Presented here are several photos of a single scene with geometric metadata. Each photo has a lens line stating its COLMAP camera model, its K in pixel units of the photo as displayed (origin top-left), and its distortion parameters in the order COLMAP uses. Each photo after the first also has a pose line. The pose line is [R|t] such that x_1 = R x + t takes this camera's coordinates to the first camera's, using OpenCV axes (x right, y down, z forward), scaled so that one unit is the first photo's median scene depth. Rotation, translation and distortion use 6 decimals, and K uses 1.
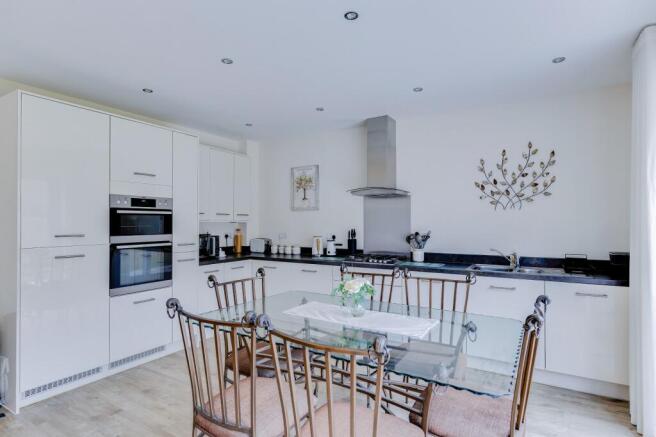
lens RADIAL K [[345.6, 0, 328.3], [0, 345.6, 217.8], [0, 0, 1]] dist [-0.002753, -0.000511]
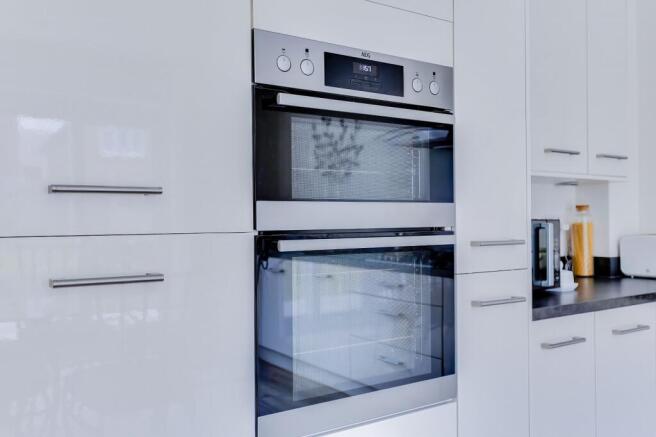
lens RADIAL K [[573.1, 0, 328.6], [0, 573.1, 218.7], [0, 0, 1]] dist [0.004295, 0.000833]
pose [[0.912044, -0.006681, -0.410038, -0.367393], [0.010572, 0.999918, 0.007223, 0.056212], [0.409956, -0.010923, 0.912040, 0.571589]]
